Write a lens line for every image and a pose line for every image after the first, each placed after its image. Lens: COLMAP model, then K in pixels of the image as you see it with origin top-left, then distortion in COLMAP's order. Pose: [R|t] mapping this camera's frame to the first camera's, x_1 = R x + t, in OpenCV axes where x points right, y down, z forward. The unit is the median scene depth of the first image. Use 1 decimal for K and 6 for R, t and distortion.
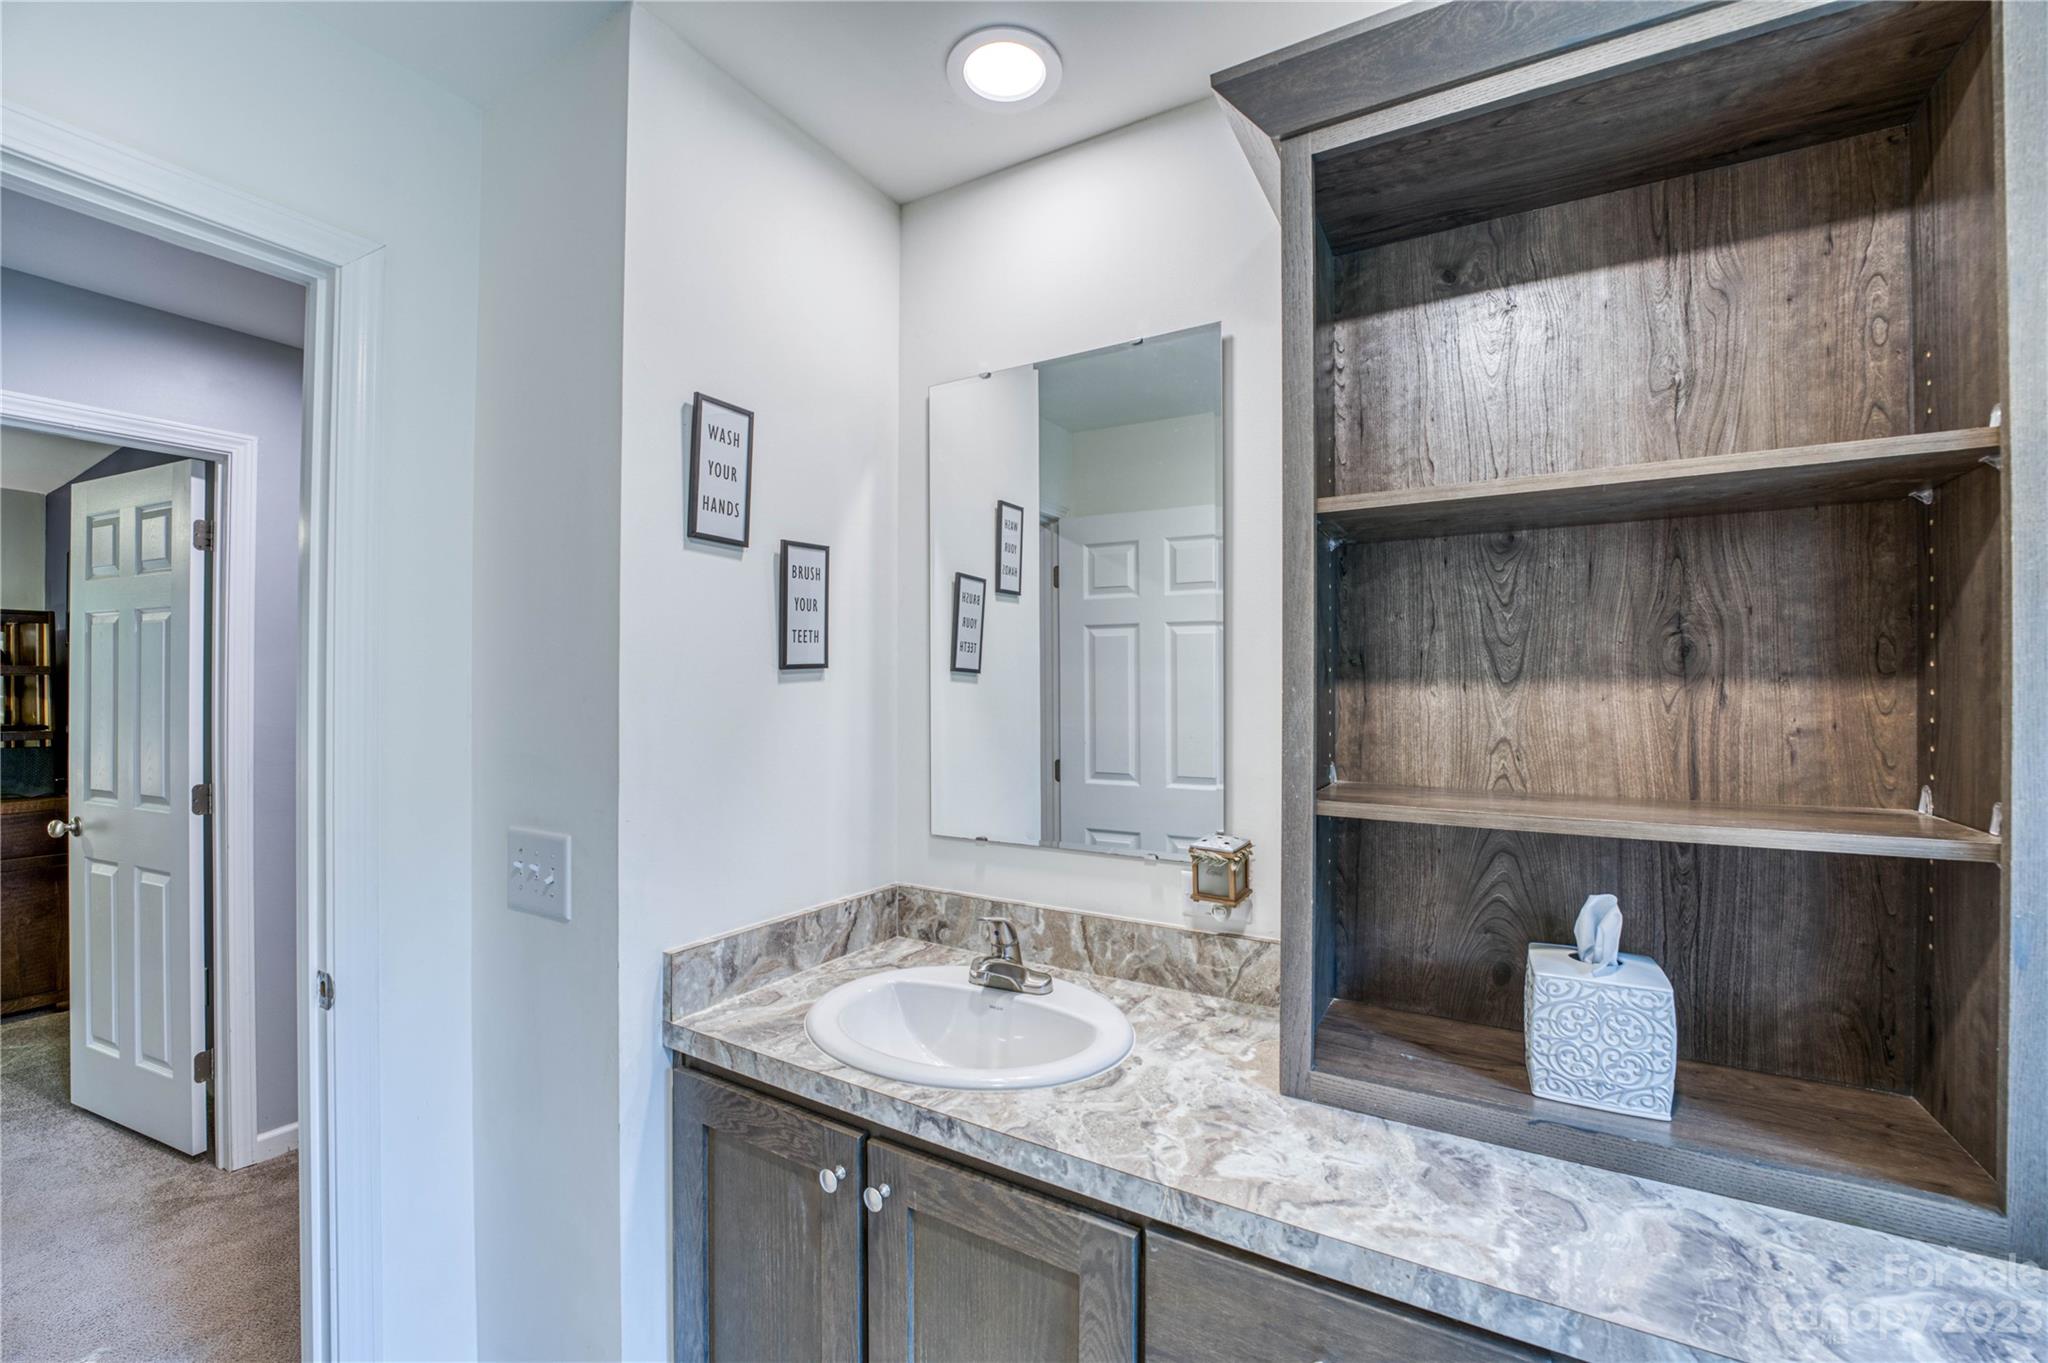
lens RADIAL K [[834.8, 0, 1021.9], [0, 834.8, 685.2], [0, 0, 1]] dist [-0.034299, 0.004923]
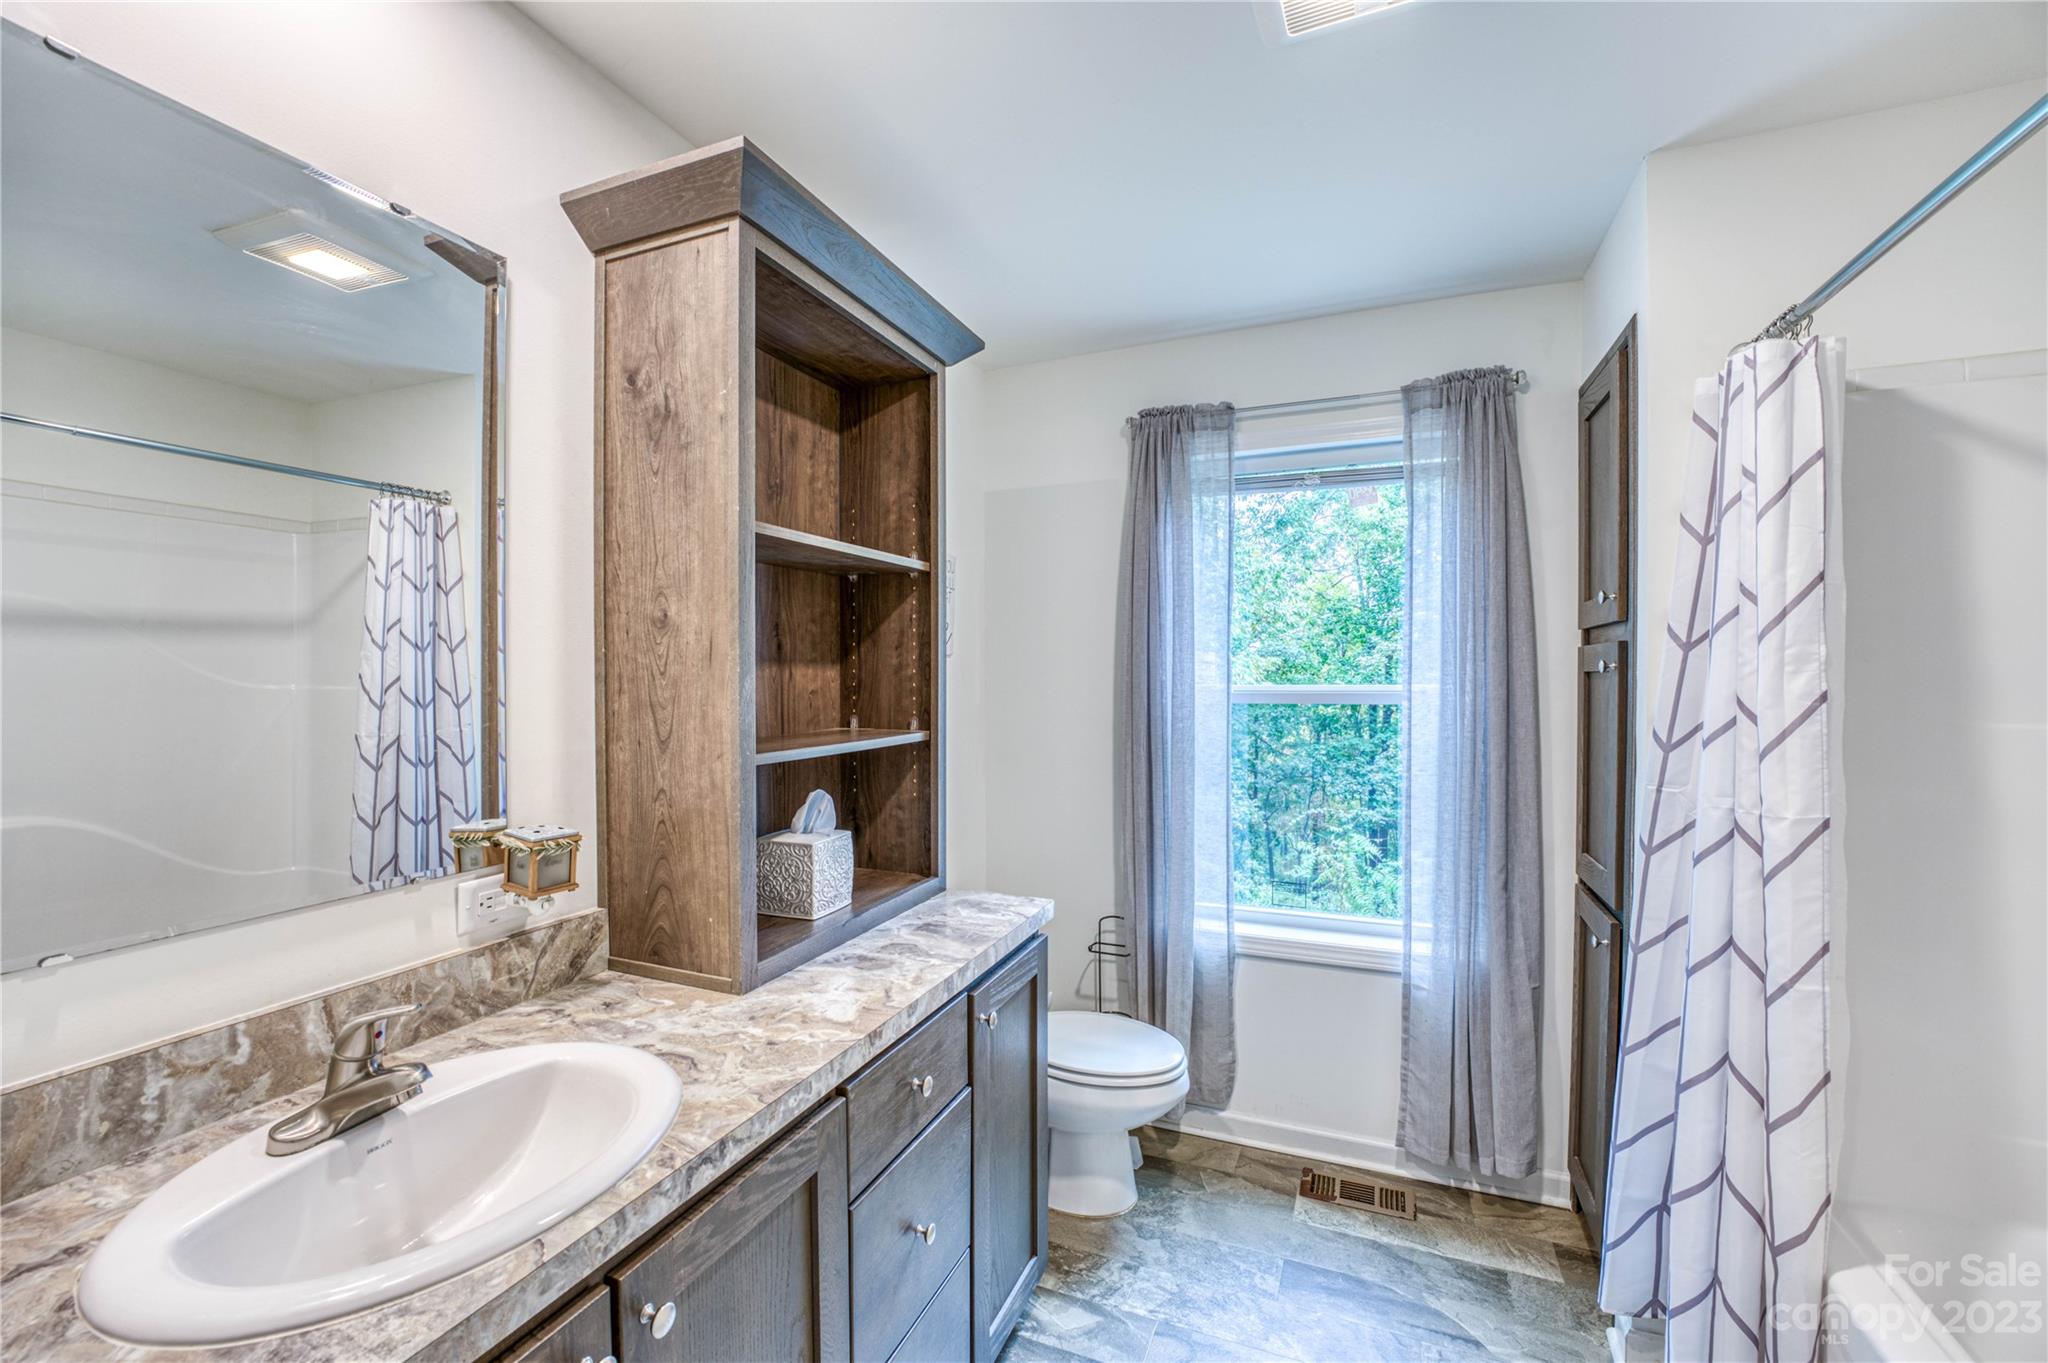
lens RADIAL K [[834.8, 0, 1019.1], [0, 834.8, 685.0], [0, 0, 1]] dist [-0.034299, 0.004923]
pose [[-0.142287, -0.016695, 0.989685, -0.982232], [-0.006023, 0.999854, 0.016001, 0.006759], [-0.989807, -0.003685, -0.142367, 0.777304]]
